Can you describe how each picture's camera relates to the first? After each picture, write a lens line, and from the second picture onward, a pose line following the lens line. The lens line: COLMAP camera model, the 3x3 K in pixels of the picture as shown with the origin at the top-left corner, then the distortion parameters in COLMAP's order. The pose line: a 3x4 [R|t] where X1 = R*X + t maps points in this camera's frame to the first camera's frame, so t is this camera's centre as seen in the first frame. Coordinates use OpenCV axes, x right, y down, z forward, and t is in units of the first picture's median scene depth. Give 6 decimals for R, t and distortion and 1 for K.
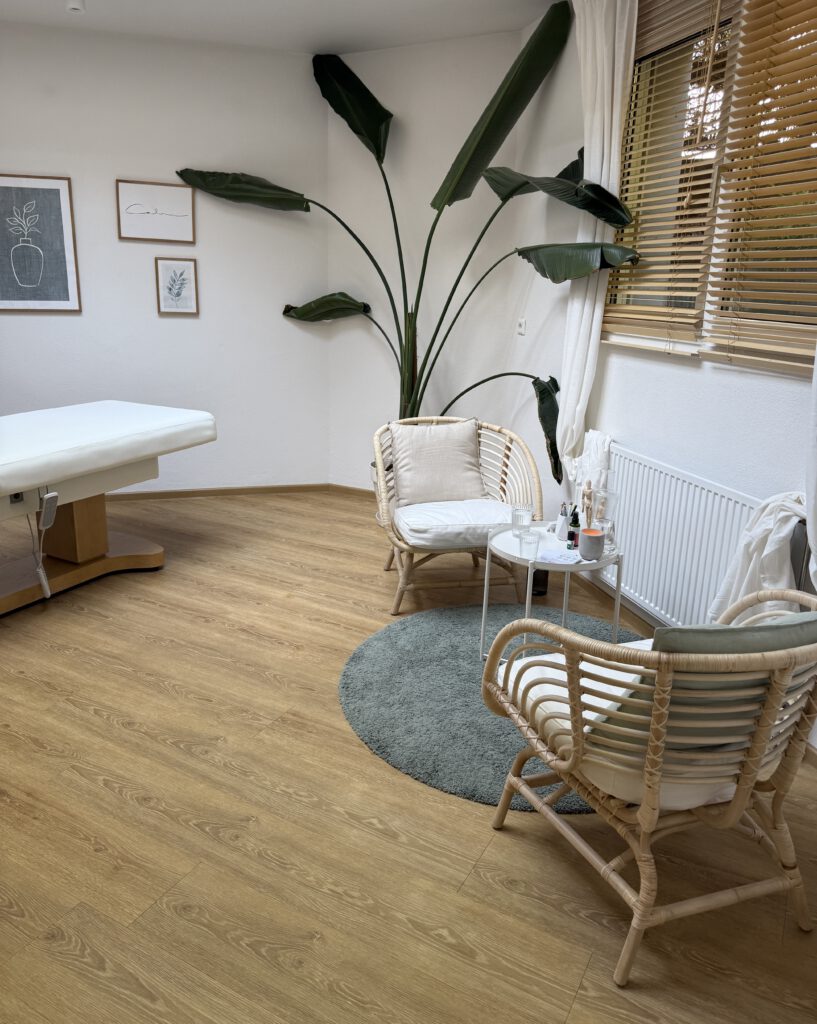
lens RADIAL K [[770.3, 0, 409.9], [0, 770.3, 506.4], [0, 0, 1]] dist [-0.026464, -0.004186]
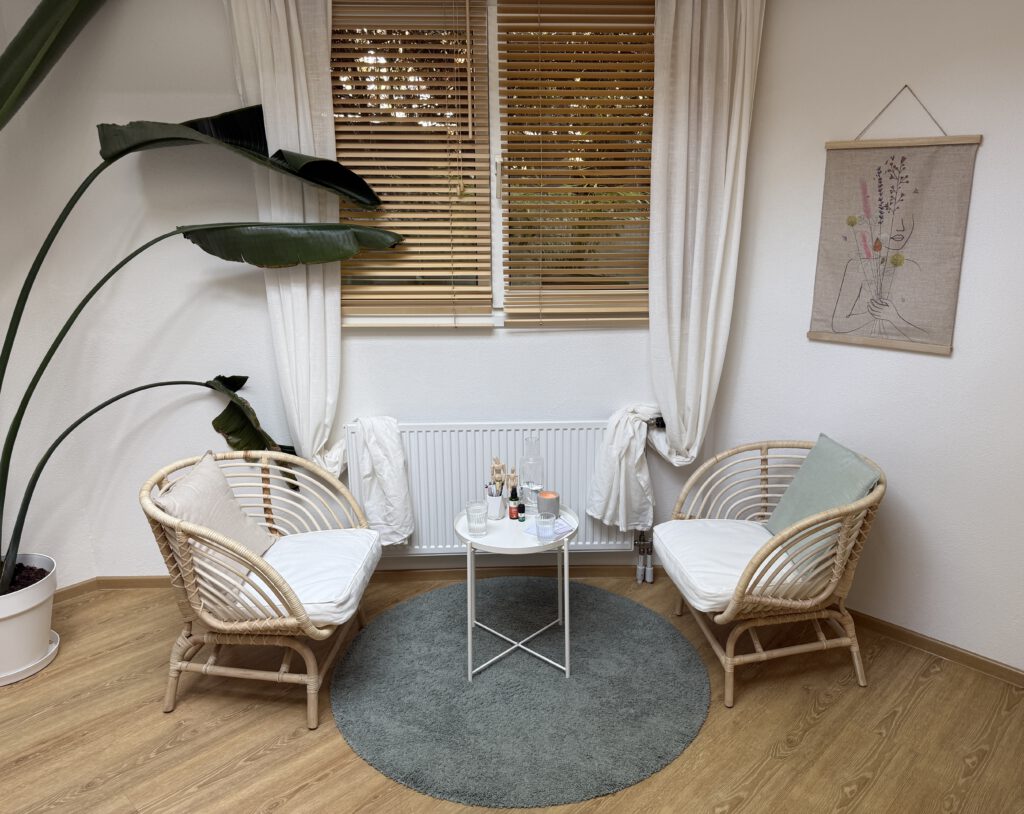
lens RADIAL K [[770.3, 0, 512.2], [0, 770.3, 411.0], [0, 0, 1]] dist [-0.026464, -0.004186]
pose [[0.233803, -0.275199, 0.932524, -0.699855], [0.266202, 0.940577, 0.210833, -0.299318], [-0.935132, 0.198946, 0.293169, 0.635279]]
